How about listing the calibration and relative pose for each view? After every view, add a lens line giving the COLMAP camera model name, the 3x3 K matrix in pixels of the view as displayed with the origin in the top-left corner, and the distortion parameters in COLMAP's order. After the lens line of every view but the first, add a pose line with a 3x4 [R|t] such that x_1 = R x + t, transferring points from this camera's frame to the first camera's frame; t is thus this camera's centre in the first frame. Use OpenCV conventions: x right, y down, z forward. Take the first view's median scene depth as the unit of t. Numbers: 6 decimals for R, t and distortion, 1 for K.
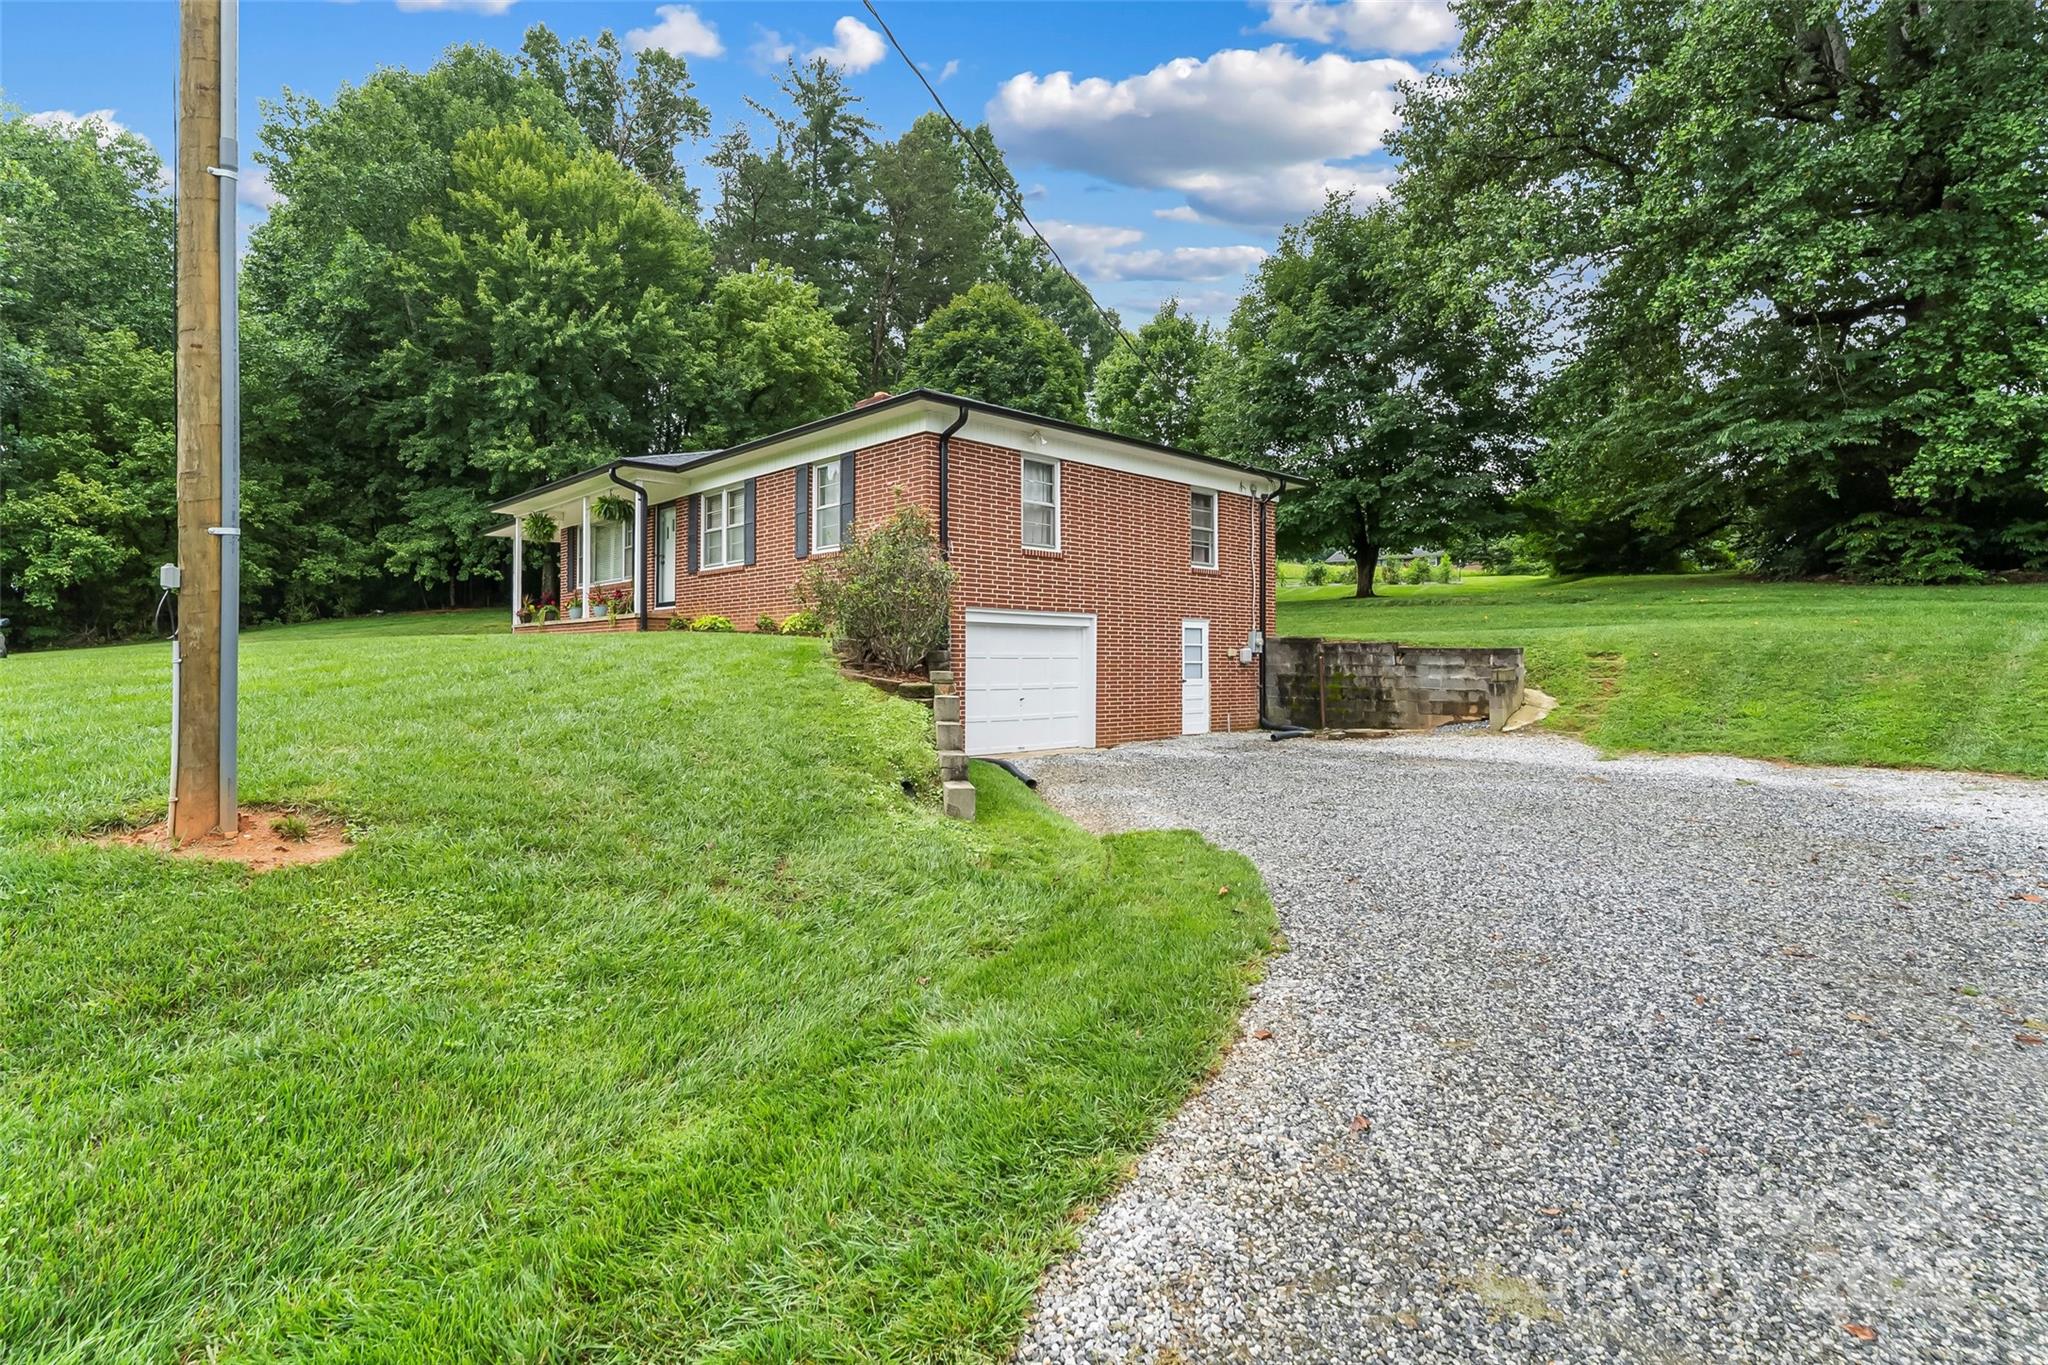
lens RADIAL K [[1195.2, 0, 1030.8], [0, 1195.2, 703.0], [0, 0, 1]] dist [-0.001612, 0.000029]
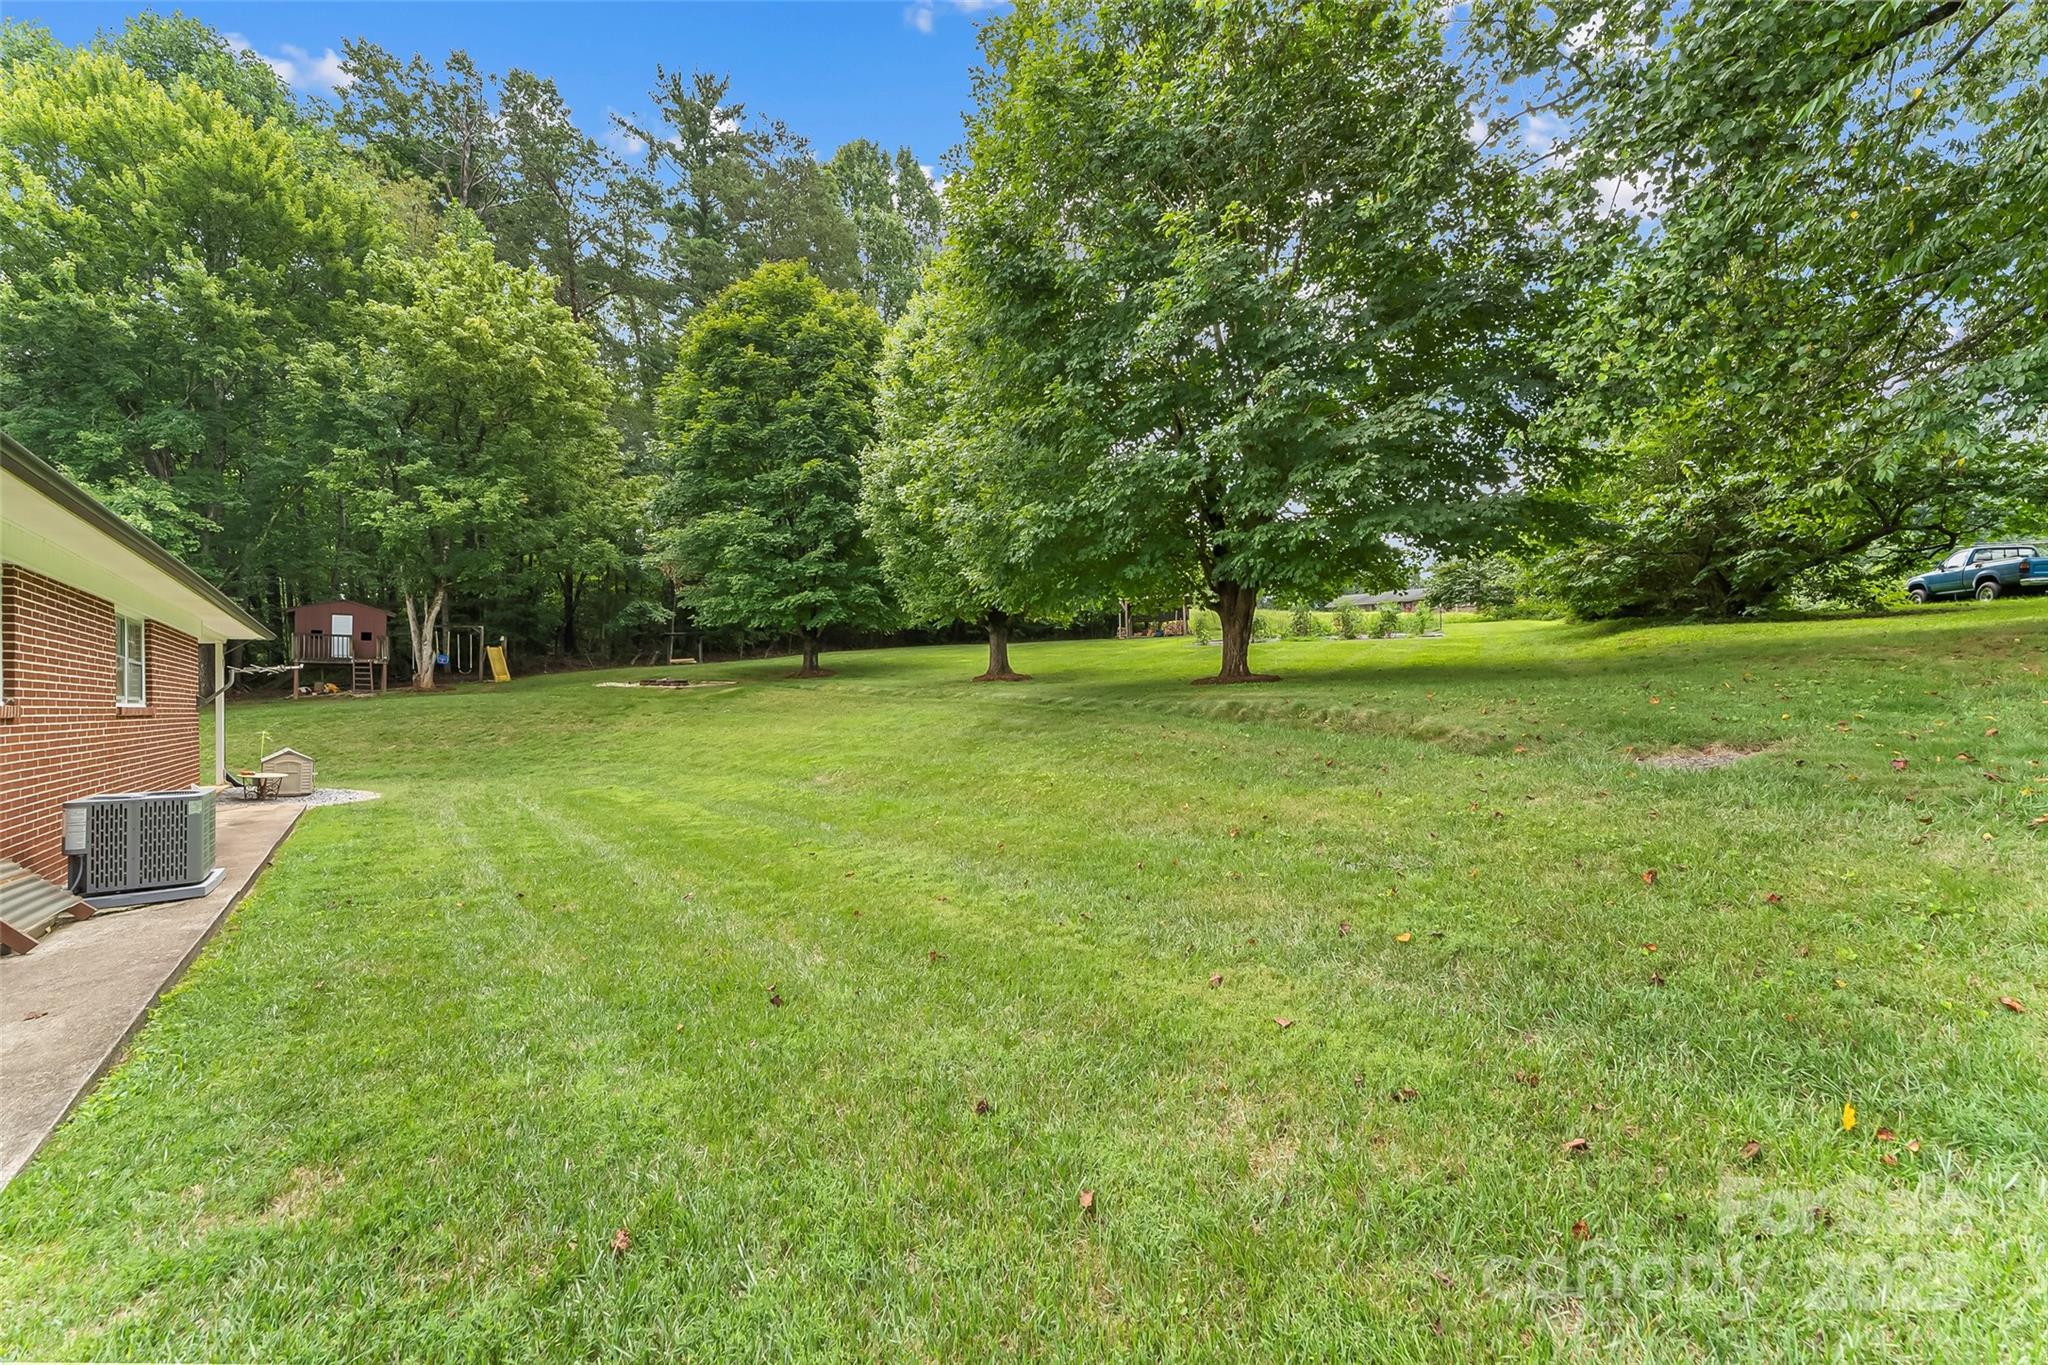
lens RADIAL K [[837.1, 0, 1024.0], [0, 837.1, 682.5], [0, 0, 1]] dist [-0.000809, -0.000133]
pose [[0.988619, -0.010029, -0.150105, 0.206603], [0.005634, 0.999544, -0.029674, -0.064008], [0.150334, 0.028490, 0.988225, 0.508871]]
